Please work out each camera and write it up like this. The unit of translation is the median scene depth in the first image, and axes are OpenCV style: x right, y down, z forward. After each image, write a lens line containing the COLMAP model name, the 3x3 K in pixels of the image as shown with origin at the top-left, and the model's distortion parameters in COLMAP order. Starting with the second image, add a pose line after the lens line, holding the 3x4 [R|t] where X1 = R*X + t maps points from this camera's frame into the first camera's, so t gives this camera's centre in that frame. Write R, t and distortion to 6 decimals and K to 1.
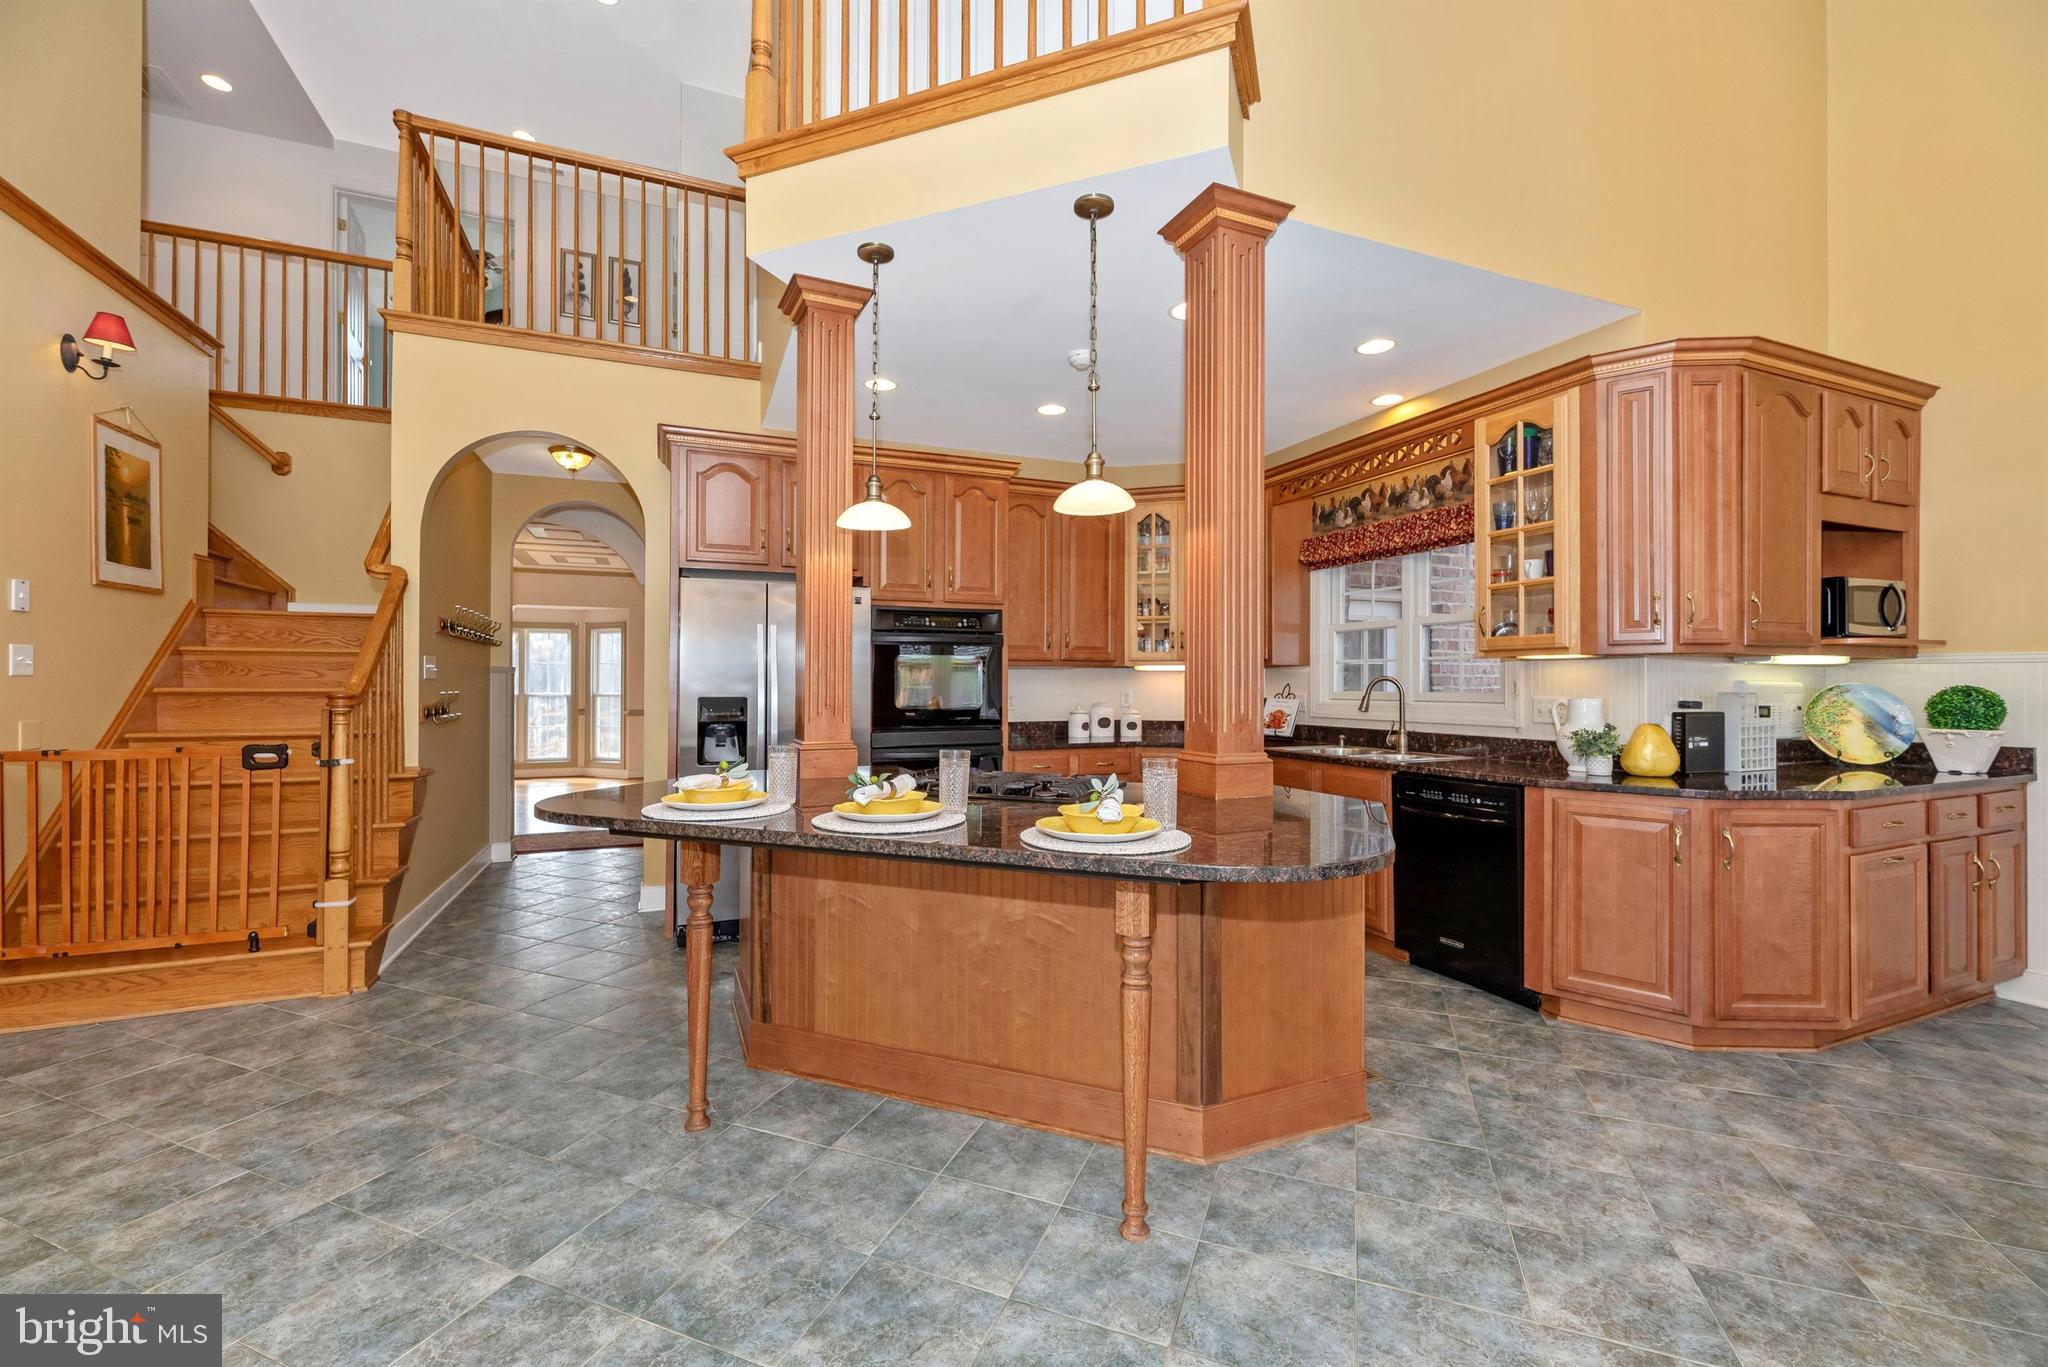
lens RADIAL K [[846.4, 0, 1022.6], [0, 846.4, 684.2], [0, 0, 1]] dist [0.001519, -0.000705]
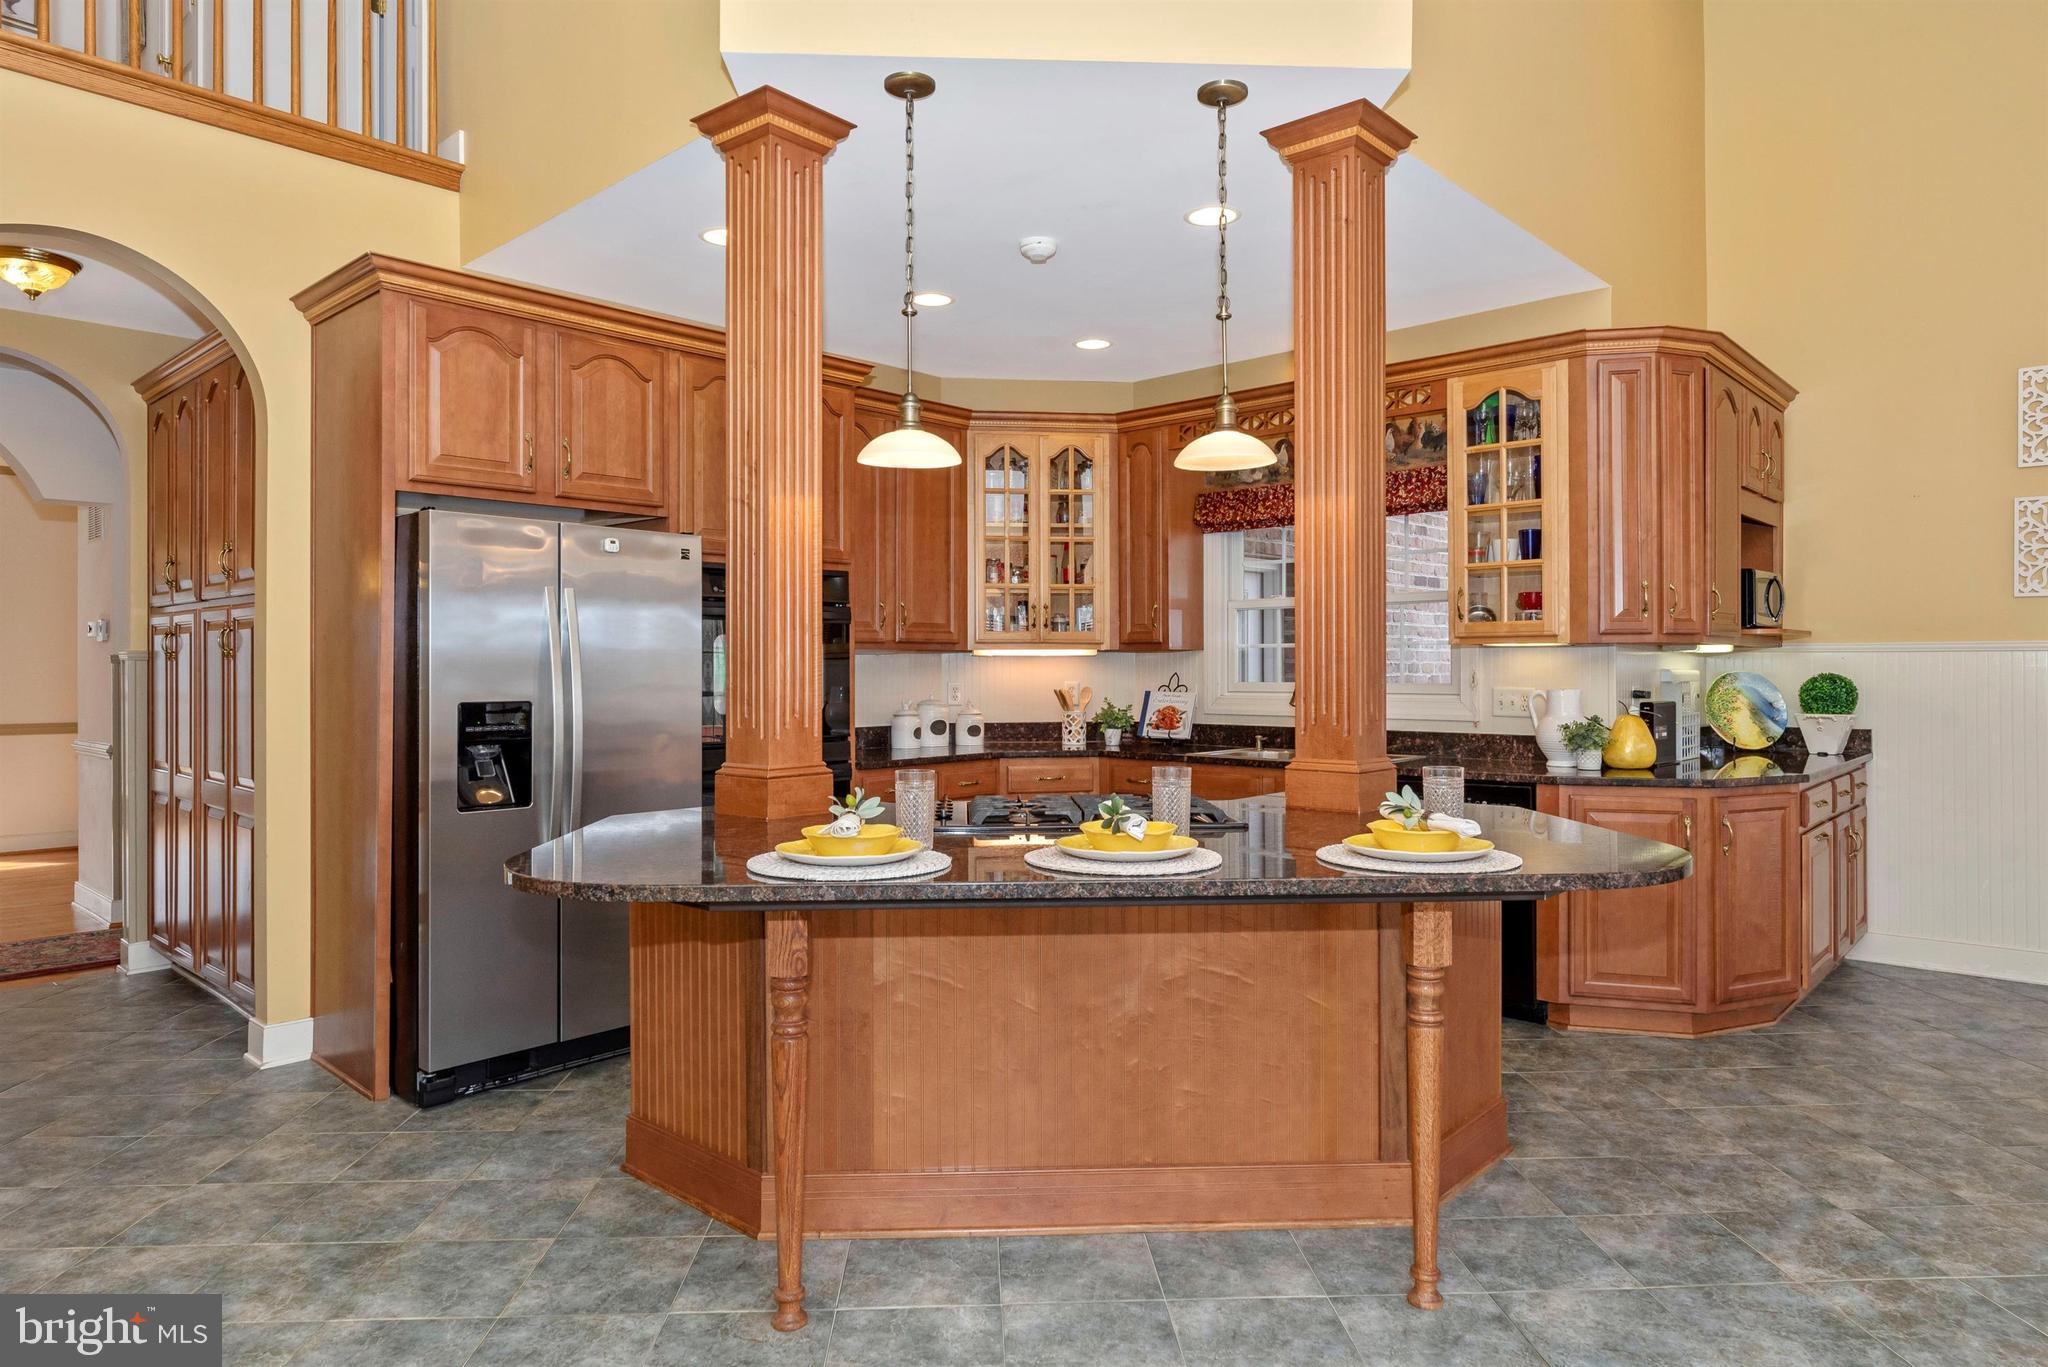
lens RADIAL K [[1228.8, 0, 1035.3], [0, 1228.8, 669.6], [0, 0, 1]] dist [-0.003988, -0.001122]
pose [[0.908995, -0.005030, 0.416776, -0.486413], [0.004576, 0.999987, 0.002087, -0.011683], [-0.416781, 0.000010, 0.909007, 0.001558]]
